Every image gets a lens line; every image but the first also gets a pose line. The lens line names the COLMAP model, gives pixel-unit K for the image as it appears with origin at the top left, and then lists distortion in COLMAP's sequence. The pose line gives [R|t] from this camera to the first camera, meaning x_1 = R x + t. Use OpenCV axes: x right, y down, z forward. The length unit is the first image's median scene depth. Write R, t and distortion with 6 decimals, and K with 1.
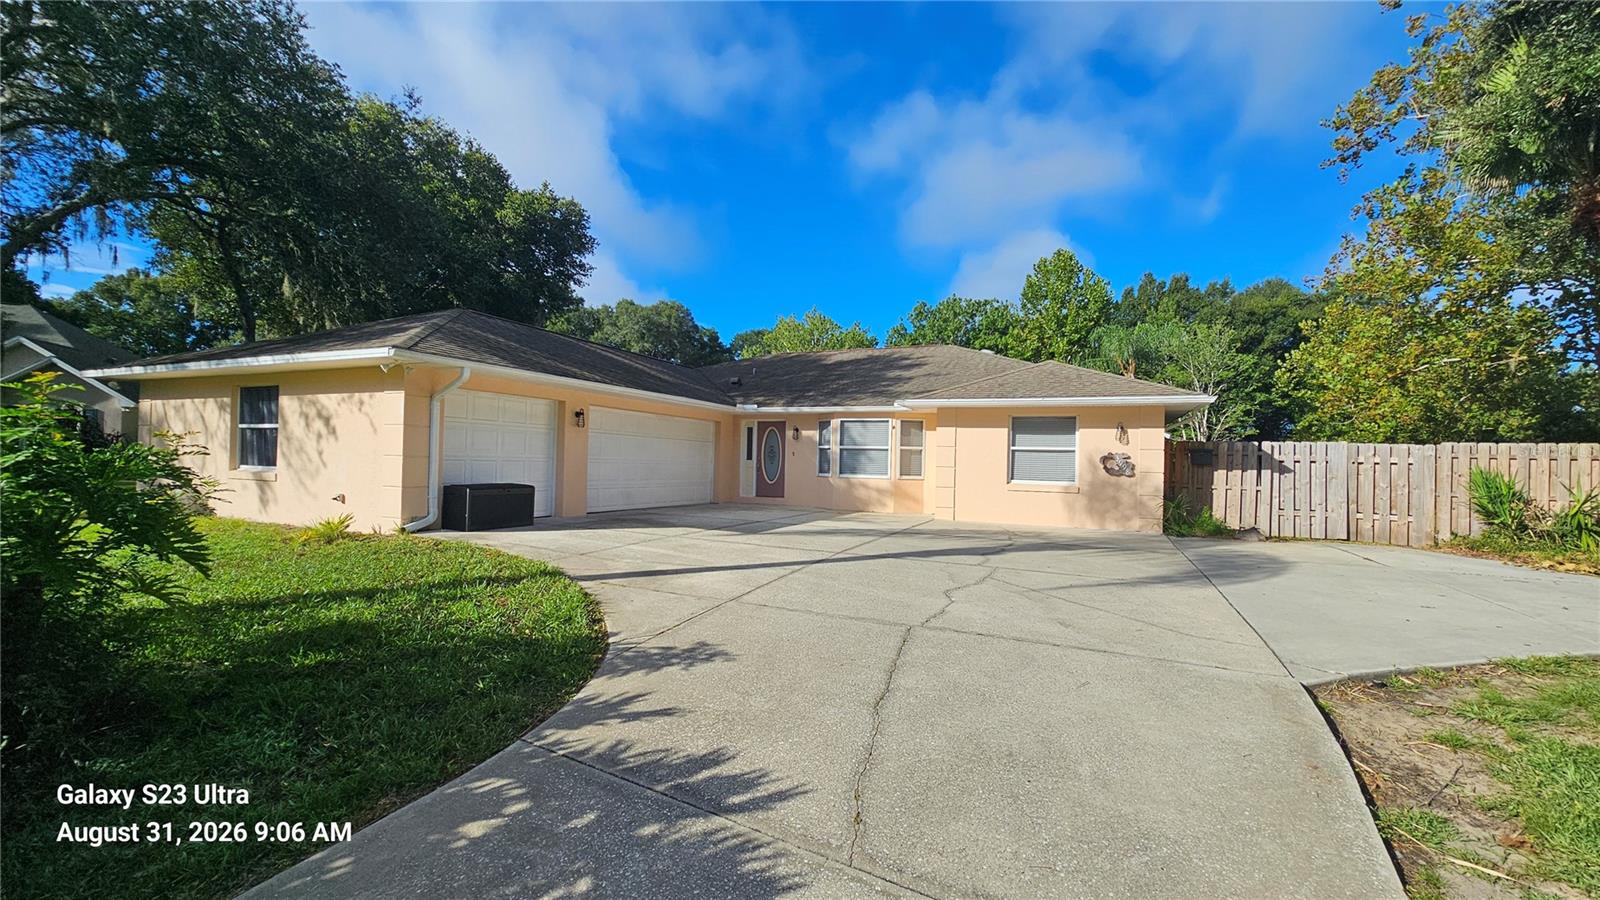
lens RADIAL K [[649.3, 0, 809.3], [0, 649.3, 450.6], [0, 0, 1]] dist [-0.005175, 0.001865]
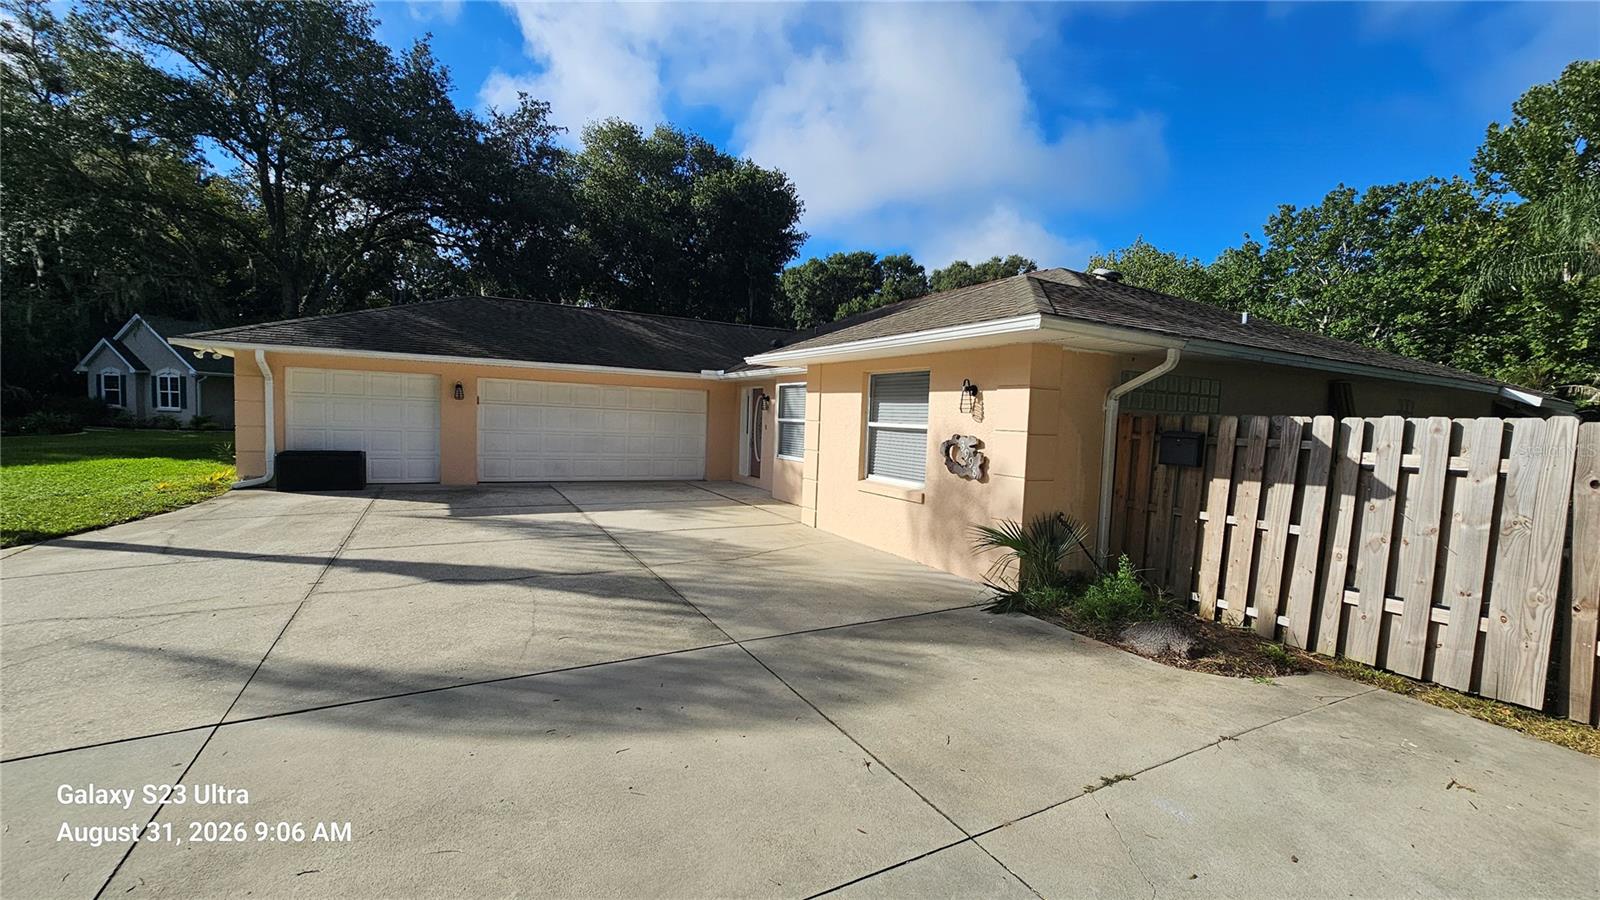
lens RADIAL K [[649.3, 0, 796.1], [0, 649.3, 457.0], [0, 0, 1]] dist [-0.005175, 0.001865]
pose [[0.793817, 0.042504, -0.606670, 0.676761], [-0.007180, 0.998140, 0.060537, -0.010057], [0.608114, -0.043699, 0.792646, 0.476233]]
